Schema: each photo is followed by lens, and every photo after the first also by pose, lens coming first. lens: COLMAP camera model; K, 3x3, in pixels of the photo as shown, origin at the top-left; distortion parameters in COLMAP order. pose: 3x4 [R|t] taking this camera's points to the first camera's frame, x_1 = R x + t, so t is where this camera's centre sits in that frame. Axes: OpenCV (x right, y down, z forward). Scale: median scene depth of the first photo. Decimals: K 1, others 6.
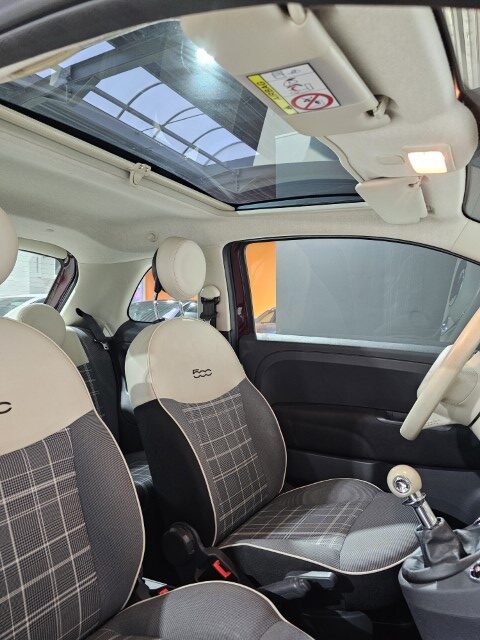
lens RADIAL K [[434.7, 0, 241.0], [0, 434.7, 319.6], [0, 0, 1]] dist [0.060649, -0.048314]
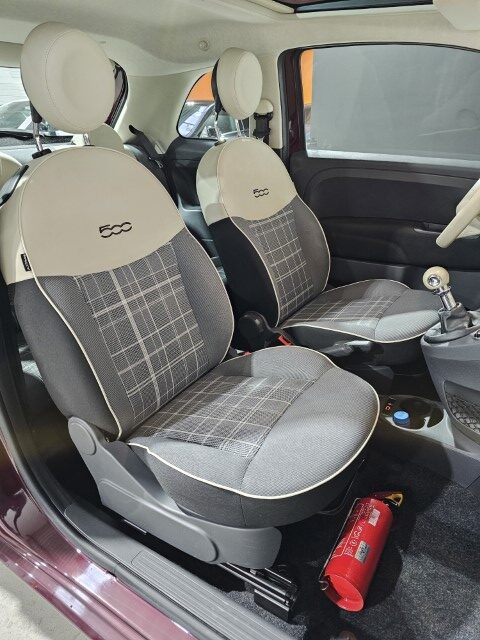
lens RADIAL K [[434.7, 0, 241.0], [0, 434.7, 319.6], [0, 0, 1]] dist [0.060649, -0.048314]
pose [[0.998697, -0.001682, -0.051012, -0.095507], [0.022774, 0.909126, 0.415897, -0.054266], [0.045677, -0.416517, 0.907980, -0.180792]]
